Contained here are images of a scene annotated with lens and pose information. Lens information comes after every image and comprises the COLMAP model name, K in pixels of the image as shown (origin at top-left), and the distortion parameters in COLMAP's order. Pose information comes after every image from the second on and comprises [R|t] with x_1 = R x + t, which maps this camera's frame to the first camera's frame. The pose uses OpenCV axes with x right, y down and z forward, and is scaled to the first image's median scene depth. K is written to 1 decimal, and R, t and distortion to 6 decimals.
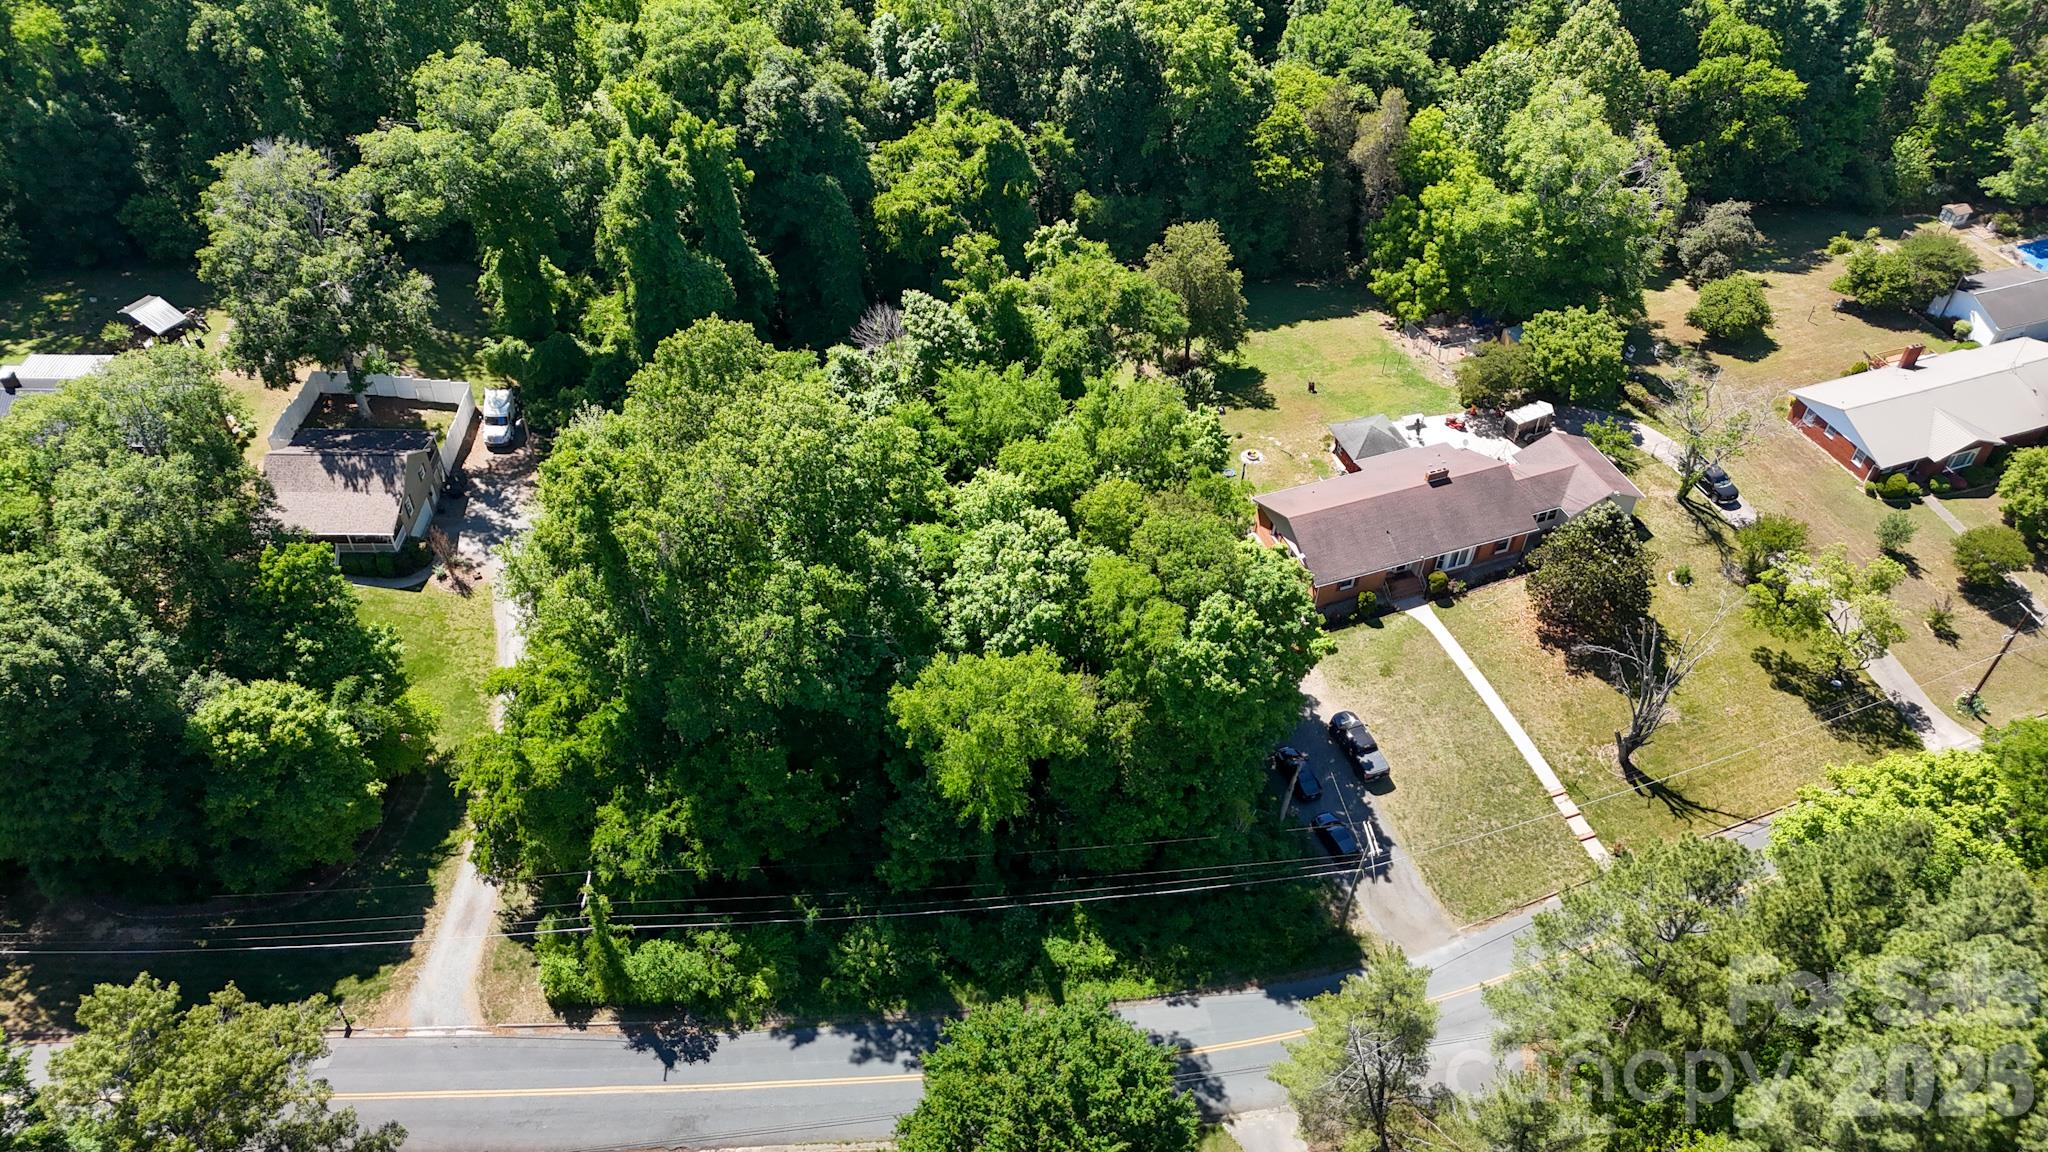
lens RADIAL K [[1487.4, 0, 1008.8], [0, 1487.4, 568.0], [0, 0, 1]] dist [0.072237, -0.070017]
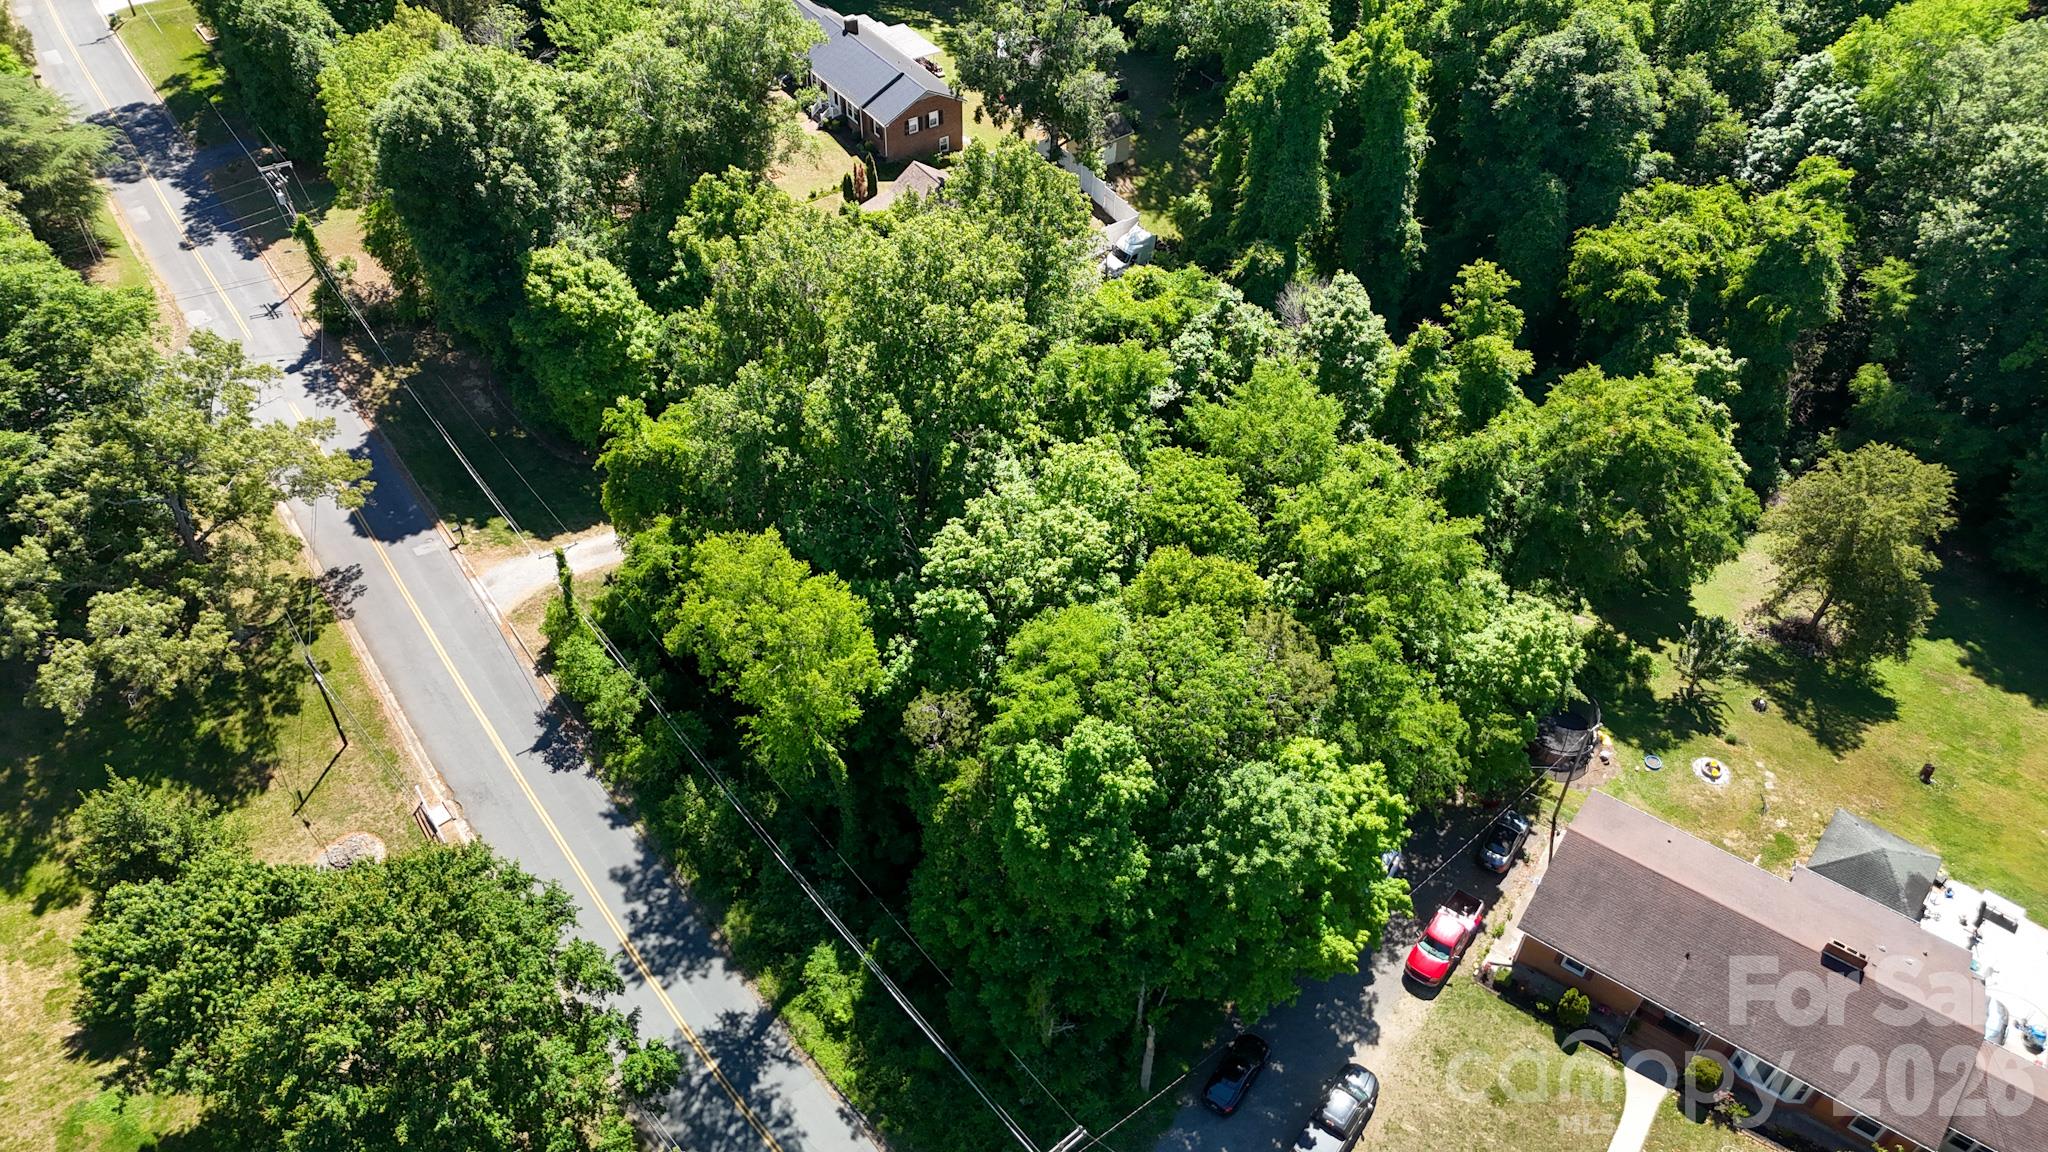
lens RADIAL K [[1487.4, 0, 1008.8], [0, 1487.4, 568.0], [0, 0, 1]] dist [0.072237, -0.070017]
pose [[0.566136, 0.569362, -0.596085, 0.416023], [-0.571190, 0.792341, 0.214329, -0.138564], [0.594333, 0.219139, 0.773787, 0.336083]]
